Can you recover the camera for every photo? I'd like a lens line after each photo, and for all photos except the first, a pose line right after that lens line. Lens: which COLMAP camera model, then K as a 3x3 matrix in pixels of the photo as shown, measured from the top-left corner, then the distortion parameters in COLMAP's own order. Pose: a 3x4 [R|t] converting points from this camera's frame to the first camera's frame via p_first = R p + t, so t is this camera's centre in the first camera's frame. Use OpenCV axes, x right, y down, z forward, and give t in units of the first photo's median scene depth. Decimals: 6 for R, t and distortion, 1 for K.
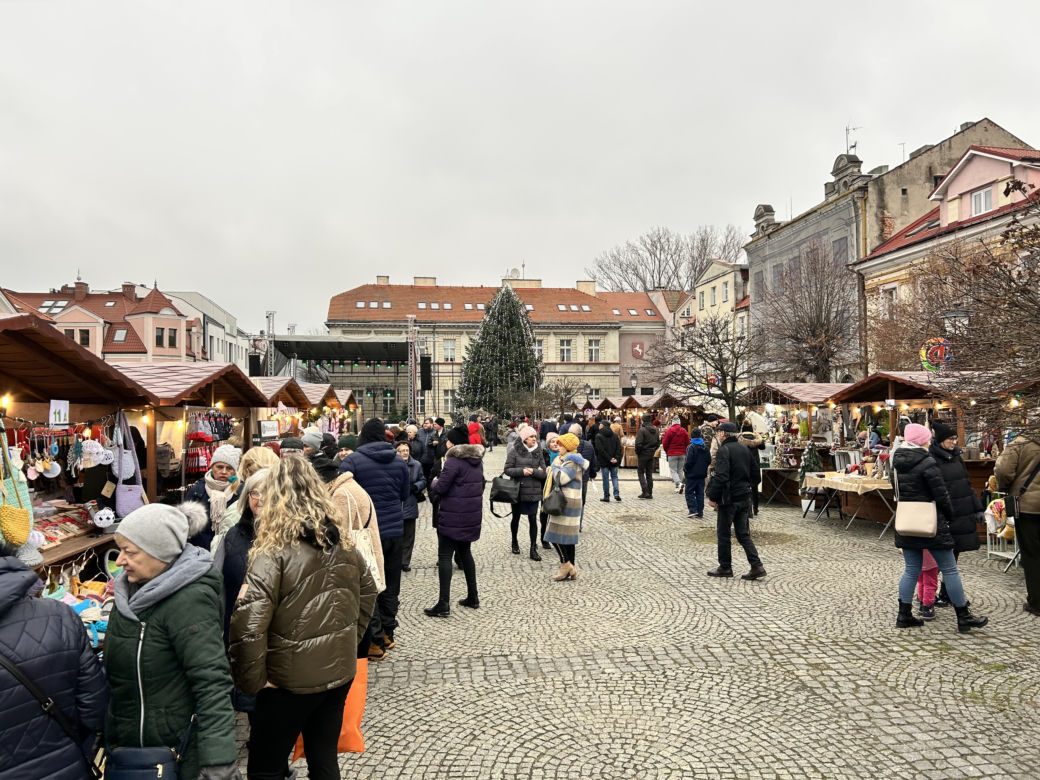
lens RADIAL K [[787.0, 0, 521.2], [0, 787.0, 395.3], [0, 0, 1]] dist [0.060557, -0.064008]
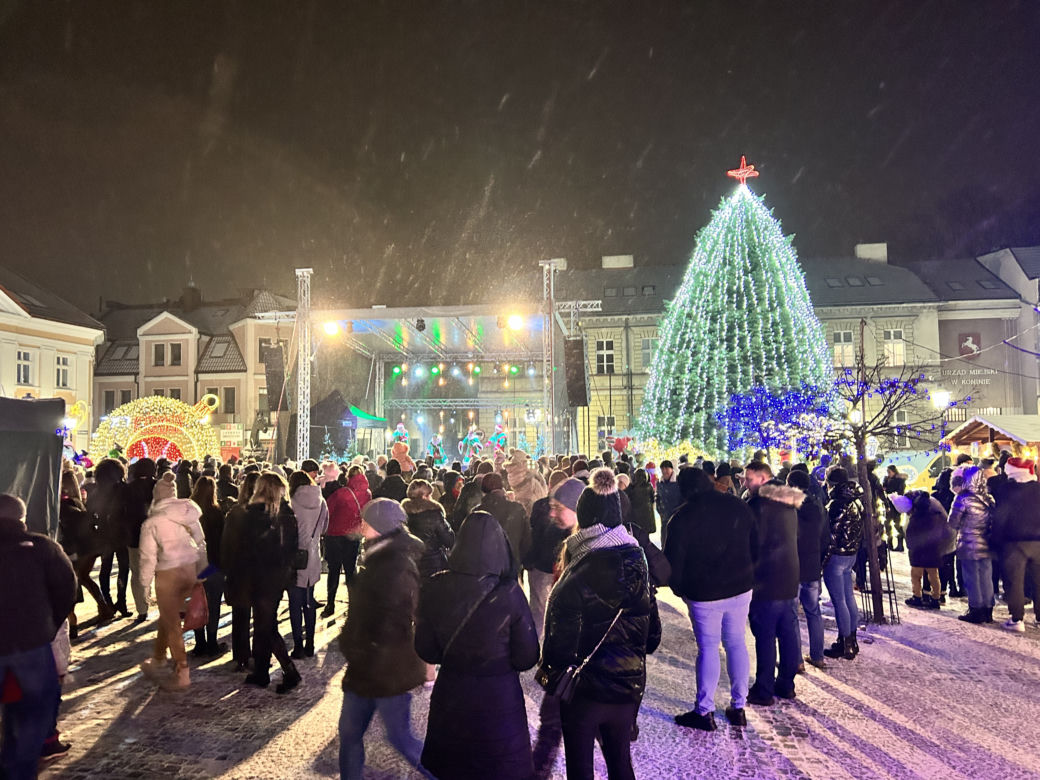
lens RADIAL K [[790.4, 0, 528.4], [0, 790.4, 392.8], [0, 0, 1]] dist [0.058002, -0.053819]
pose [[0.961395, -0.019691, -0.274466, -0.009875], [0.005843, 0.998672, -0.051184, 0.007956], [0.275110, 0.047604, 0.960234, 0.392891]]
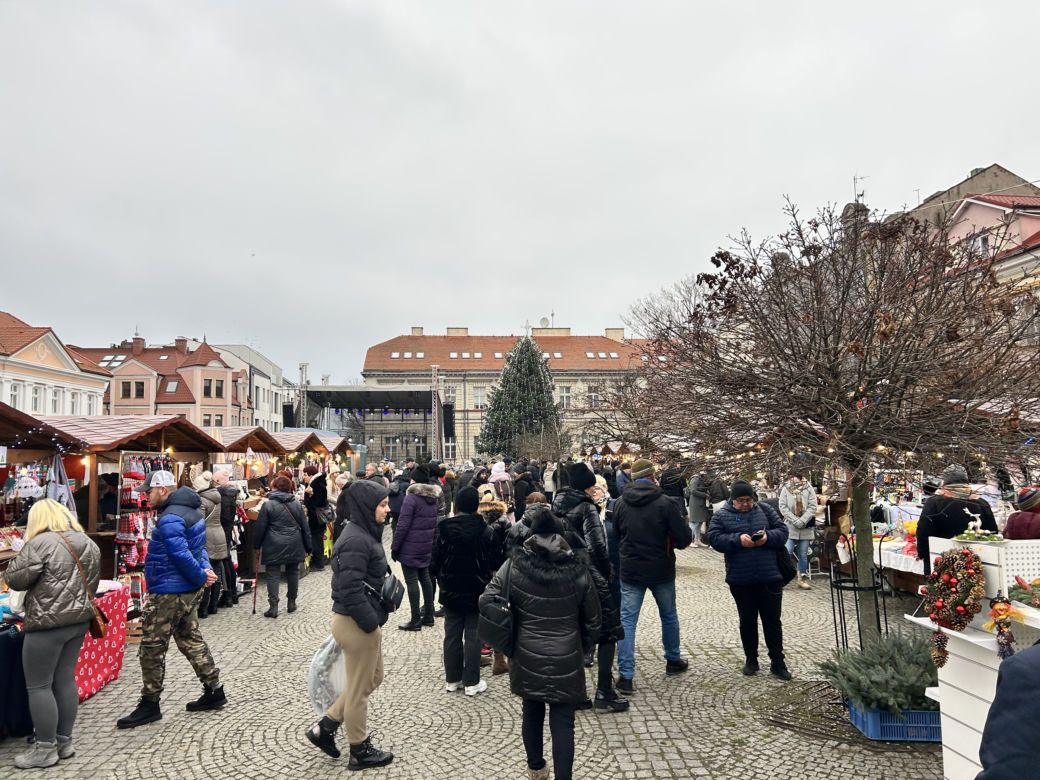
lens RADIAL K [[783.7, 0, 501.3], [0, 783.7, 392.7], [0, 0, 1]] dist [0.083271, -0.104426]
pose [[0.996516, -0.008734, -0.082948, 0.026561], [0.003567, 0.998055, -0.062236, 0.000164], [0.083331, 0.061723, 0.994609, -0.019963]]
